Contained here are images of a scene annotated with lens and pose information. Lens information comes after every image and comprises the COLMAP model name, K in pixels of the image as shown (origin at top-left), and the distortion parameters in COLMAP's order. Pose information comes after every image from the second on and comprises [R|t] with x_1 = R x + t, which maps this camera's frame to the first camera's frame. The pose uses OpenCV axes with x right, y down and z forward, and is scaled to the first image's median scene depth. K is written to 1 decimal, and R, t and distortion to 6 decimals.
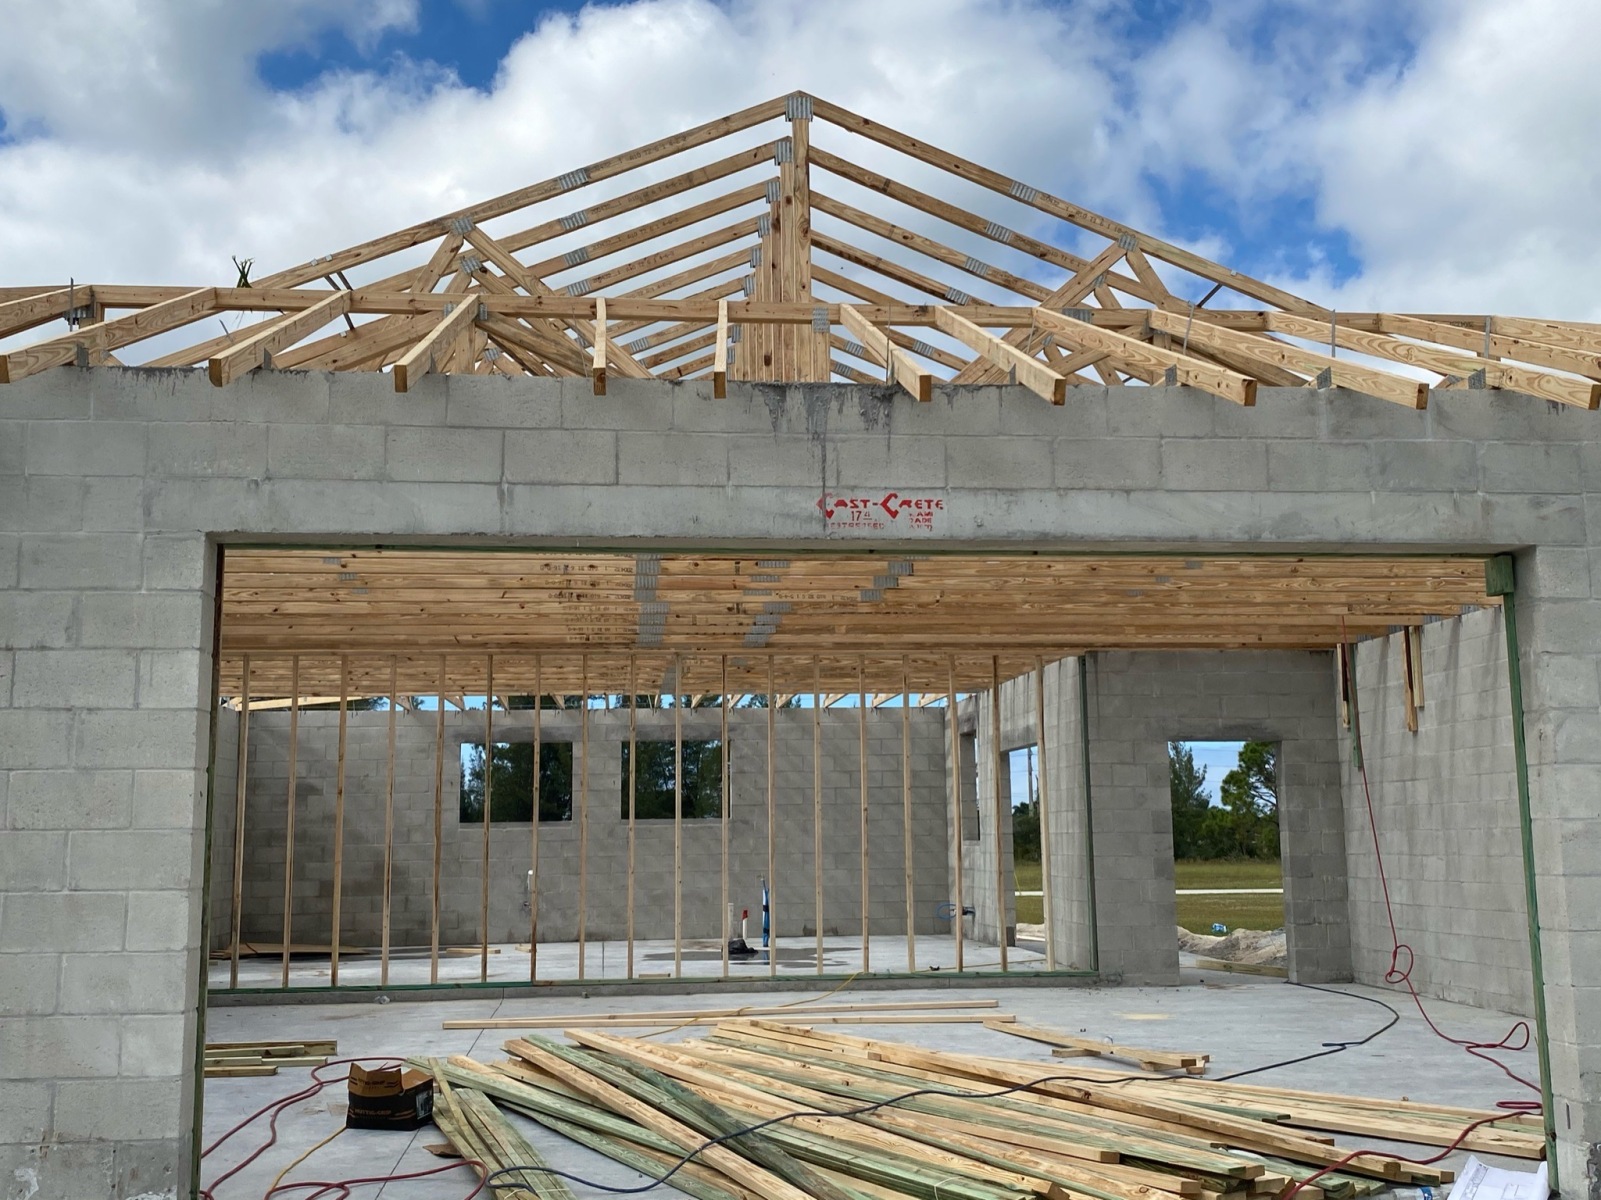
lens RADIAL K [[1562.2, 0, 800.5], [0, 1562.2, 600.0], [0, 0, 1]] dist [0.005702, -0.105161]
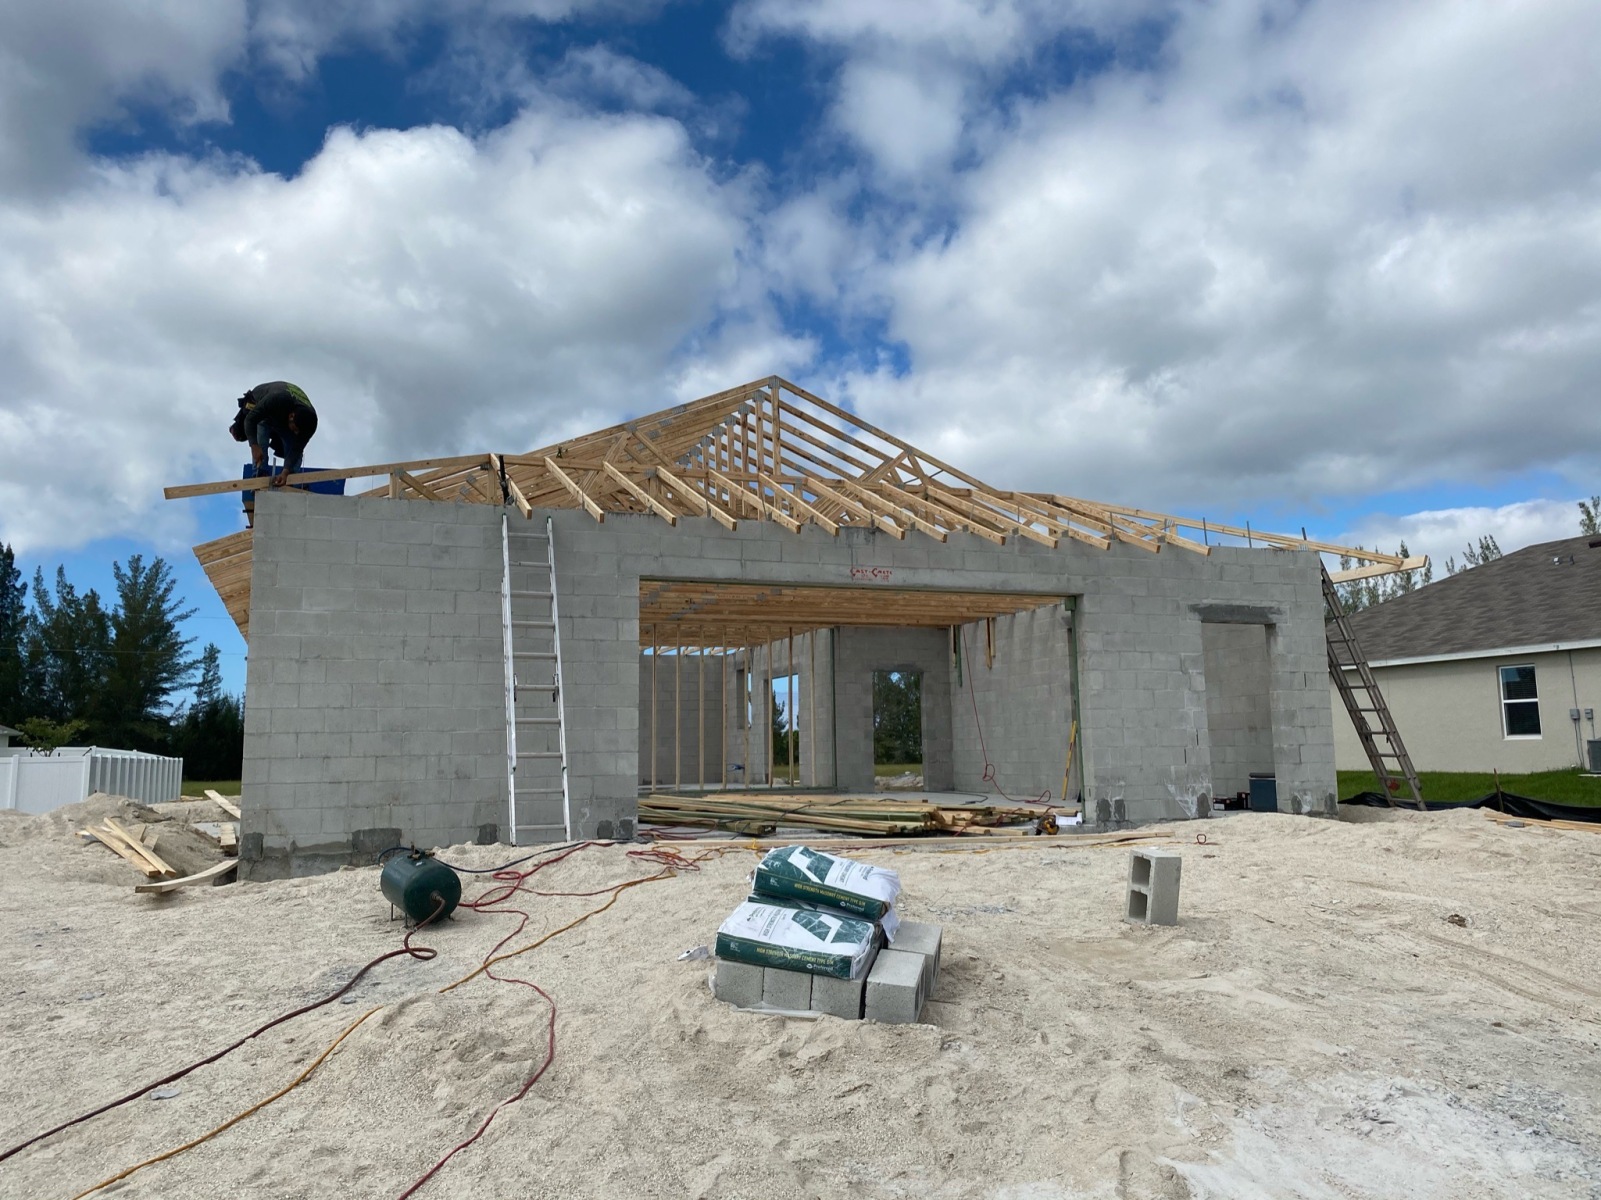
lens RADIAL K [[1187.1, 0, 793.0], [0, 1187.1, 604.2], [0, 0, 1]] dist [-0.001261, -0.003531]
pose [[0.964683, 0.028705, 0.261845, -0.599942], [-0.033368, 0.999354, 0.013377, -0.026982], [-0.261291, -0.021641, 0.965017, -0.942291]]
